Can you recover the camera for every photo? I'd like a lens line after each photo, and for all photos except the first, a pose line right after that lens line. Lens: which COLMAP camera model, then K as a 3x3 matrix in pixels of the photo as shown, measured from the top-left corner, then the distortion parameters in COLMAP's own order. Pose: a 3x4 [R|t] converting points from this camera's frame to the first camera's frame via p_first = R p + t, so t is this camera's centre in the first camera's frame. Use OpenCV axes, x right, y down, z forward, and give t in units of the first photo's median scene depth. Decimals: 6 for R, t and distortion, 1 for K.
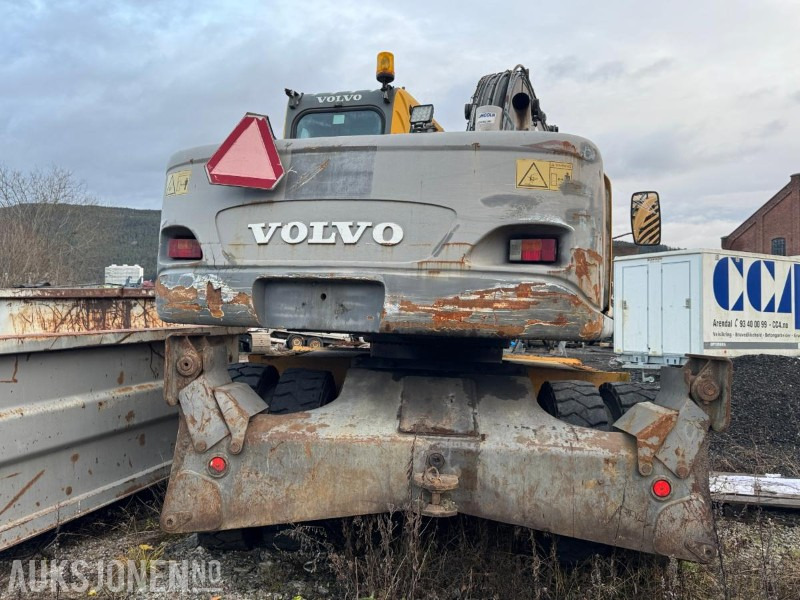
lens RADIAL K [[629.1, 0, 400.0], [0, 629.1, 300.0], [0, 0, 1]] dist [0.163822, -0.273759]
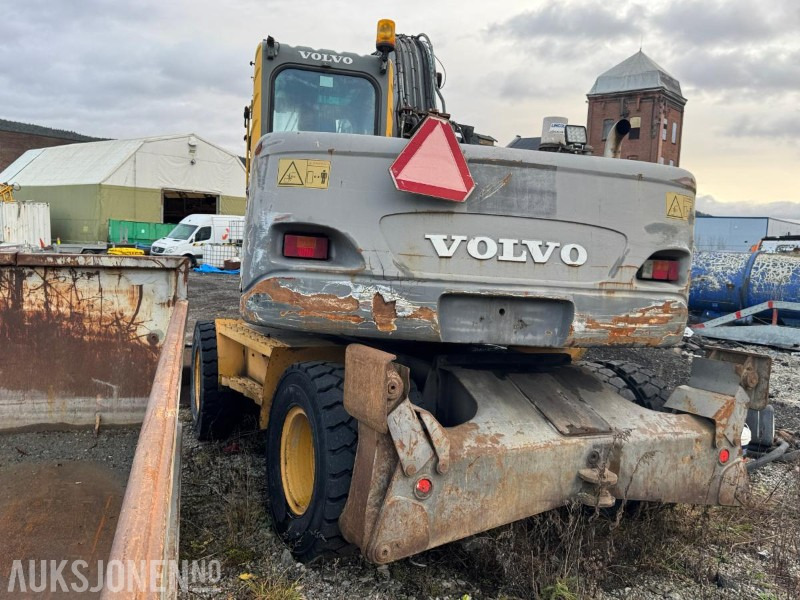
lens RADIAL K [[629.1, 0, 400.0], [0, 629.1, 300.0], [0, 0, 1]] dist [0.163822, -0.273759]
pose [[0.884425, -0.010652, 0.466560, -0.756666], [-0.043270, 0.993561, 0.104707, -0.125996], [-0.464671, -0.112793, 0.878270, 0.187632]]
